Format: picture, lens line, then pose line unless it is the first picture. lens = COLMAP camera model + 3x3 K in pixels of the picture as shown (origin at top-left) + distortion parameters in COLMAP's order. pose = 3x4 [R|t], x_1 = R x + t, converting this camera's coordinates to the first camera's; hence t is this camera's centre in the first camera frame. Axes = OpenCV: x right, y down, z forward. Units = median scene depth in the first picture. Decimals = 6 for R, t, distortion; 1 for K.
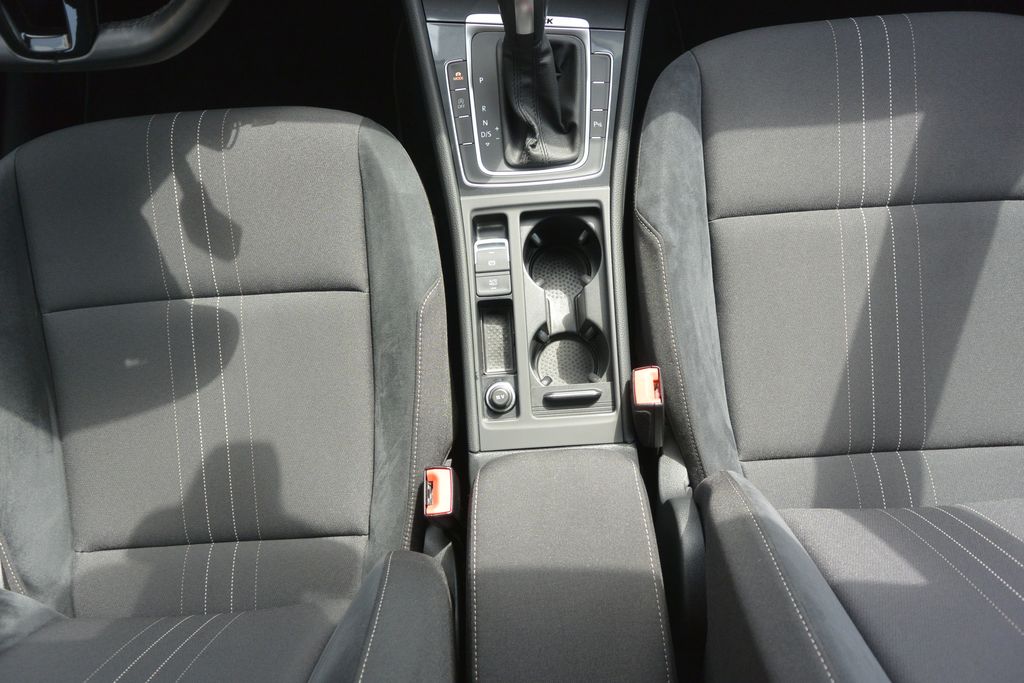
lens RADIAL K [[791.0, 0, 500.8], [0, 791.0, 340.4], [0, 0, 1]] dist [-0.000137, 0.012614]
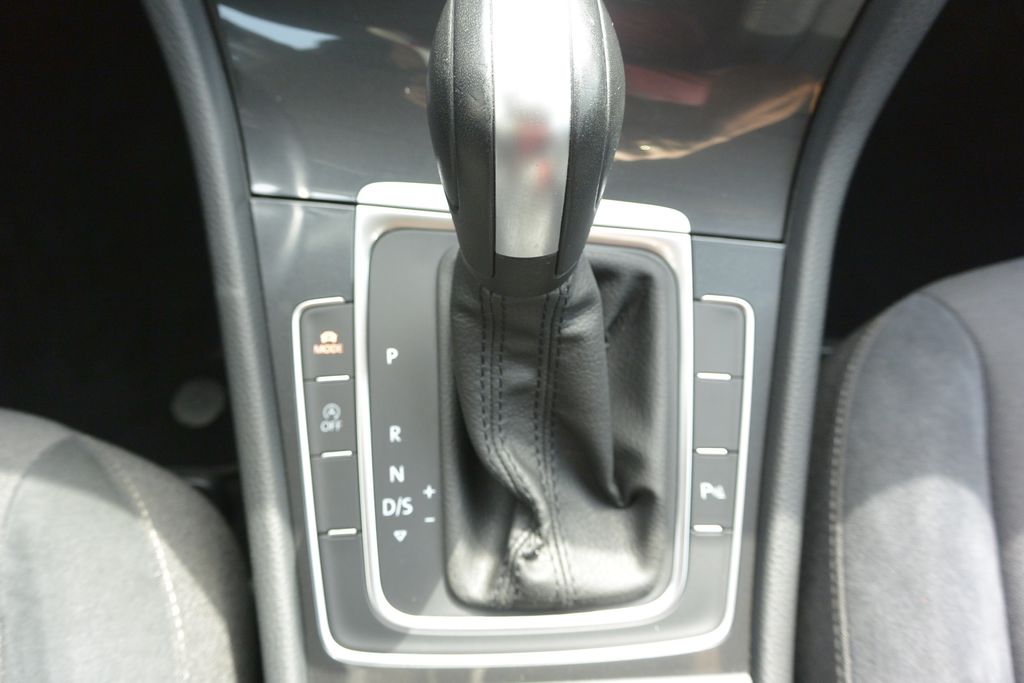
lens RADIAL K [[791.0, 0, 502.7], [0, 791.0, 351.6], [0, 0, 1]] dist [-0.000137, 0.012614]
pose [[0.998196, 0.040333, 0.044473, 0.009687], [-0.031463, 0.982299, -0.184661, -0.266164], [-0.051134, 0.182928, 0.981796, 0.643143]]
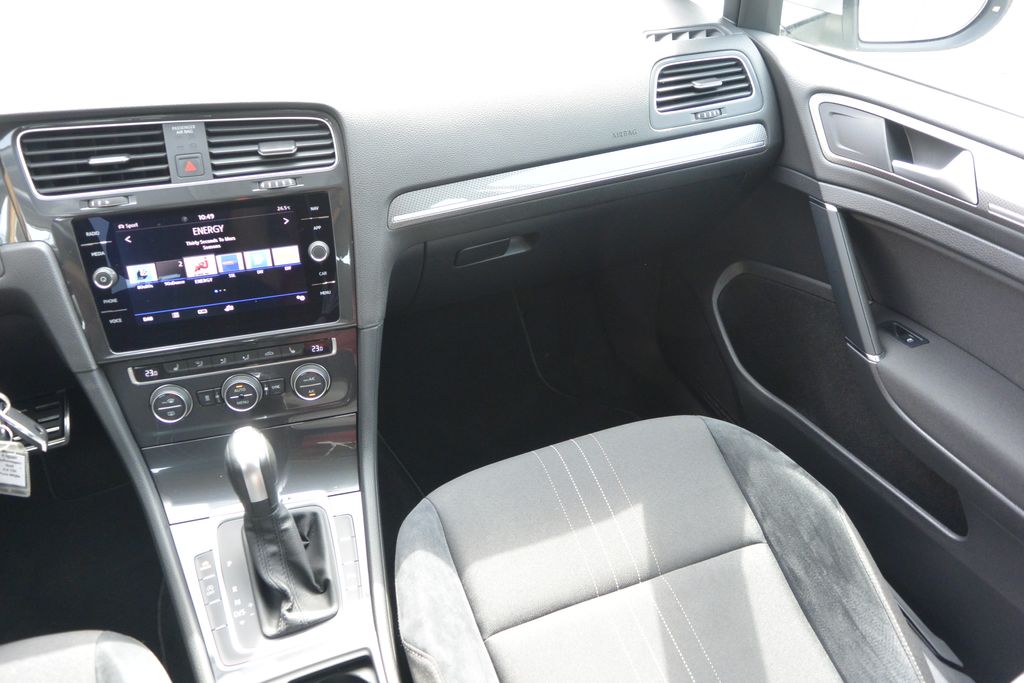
lens RADIAL K [[791.0, 0, 505.0], [0, 791.0, 340.3], [0, 0, 1]] dist [-0.000137, 0.012614]
pose [[0.948795, -0.157718, 0.273702, 0.078418], [0.298715, 0.729779, -0.614973, 0.194239], [-0.102749, 0.665243, 0.739523, 0.018087]]
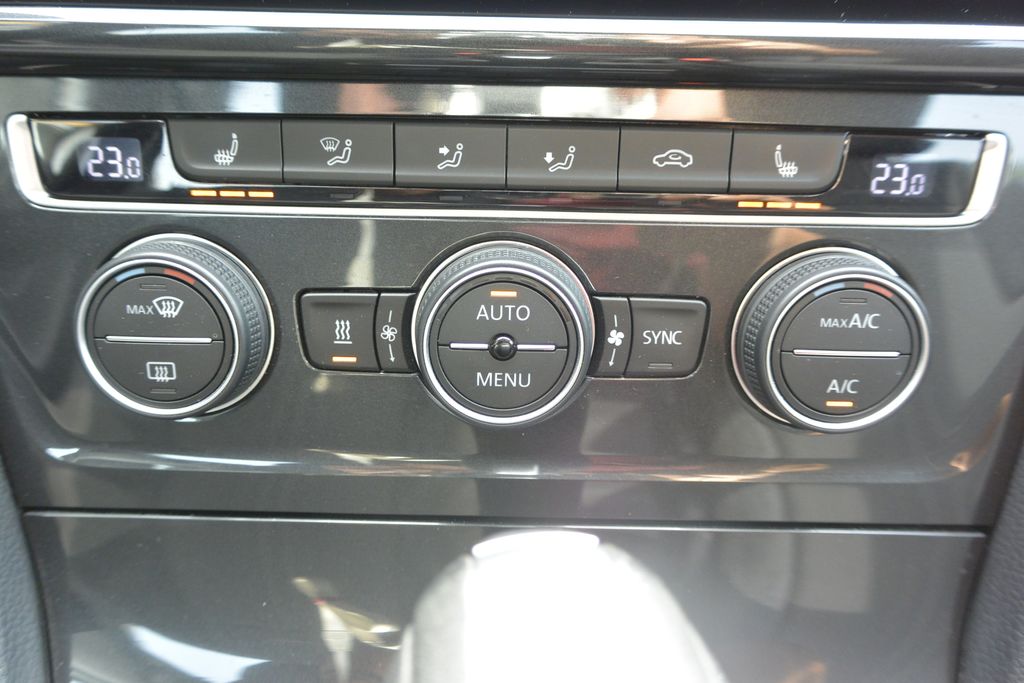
lens RADIAL K [[791.0, 0, 510.9], [0, 791.0, 335.6], [0, 0, 1]] dist [-0.000137, 0.012614]
pose [[0.995941, 0.018895, 0.088007, 0.005726], [0.050641, 0.690696, -0.721370, -0.355005], [-0.074416, 0.722899, 0.686935, 0.736455]]
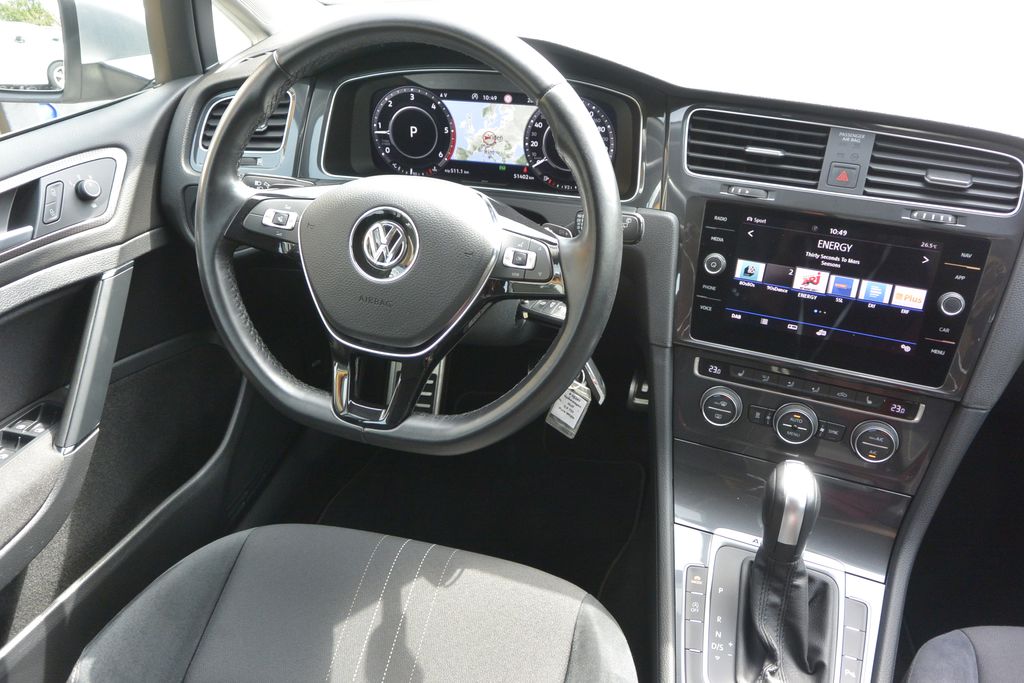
lens RADIAL K [[791.0, 0, 505.5], [0, 791.0, 338.3], [0, 0, 1]] dist [-0.000137, 0.012614]
pose [[0.947337, 0.199235, -0.250715, -0.091510], [-0.317475, 0.686924, -0.653717, 0.163806], [0.041979, 0.698886, 0.714000, 0.103789]]
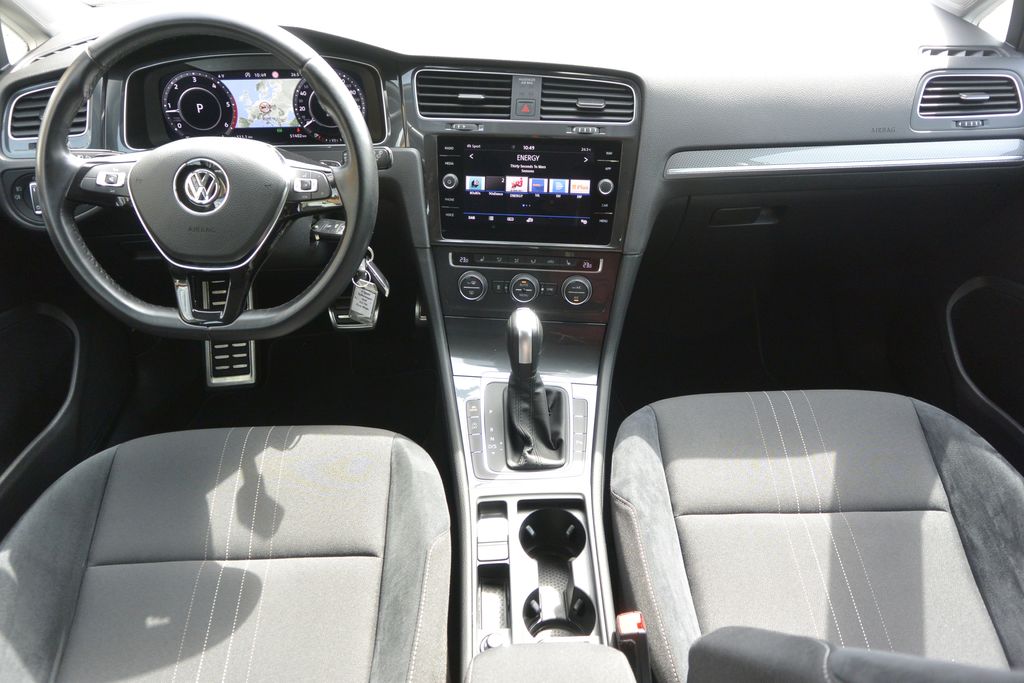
lens RADIAL K [[791.0, 0, 506.9], [0, 791.0, 336.2], [0, 0, 1]] dist [-0.000137, 0.012614]
pose [[0.999008, 0.044509, -0.001633, -0.001133], [-0.033602, 0.729118, -0.683563, 0.485446], [-0.029234, 0.682939, 0.729890, -0.056092]]
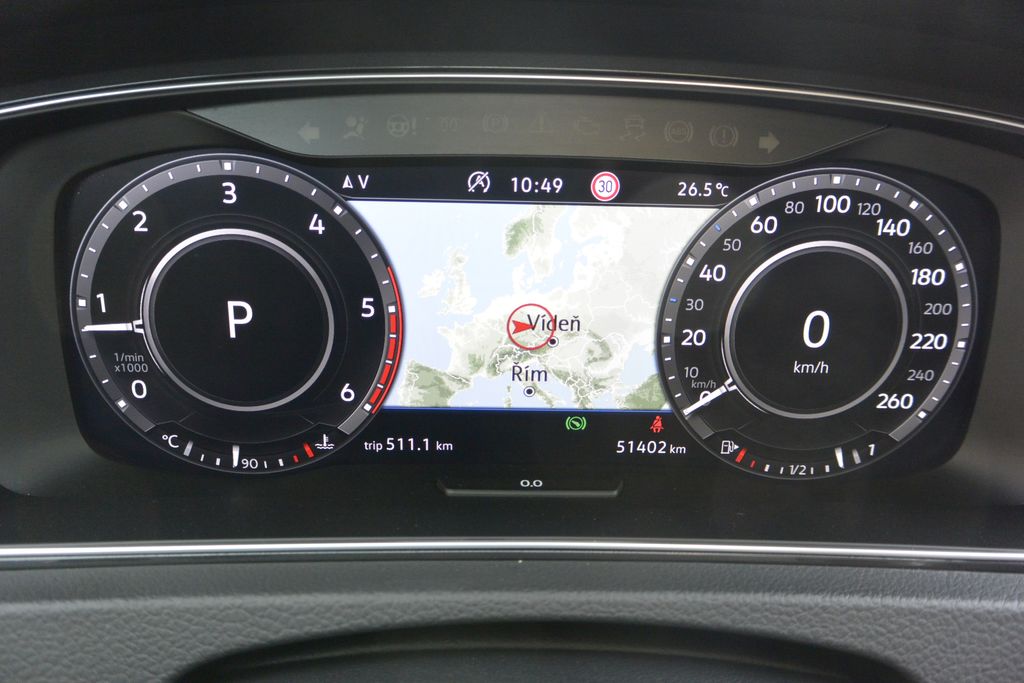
lens RADIAL K [[791.0, 0, 511.7], [0, 791.0, 344.4], [0, 0, 1]] dist [-0.000137, 0.012614]
pose [[0.996602, 0.082086, -0.006865, -0.452774], [-0.053601, 0.582953, -0.810736, -0.492324], [-0.062548, 0.808349, 0.585372, 0.523878]]
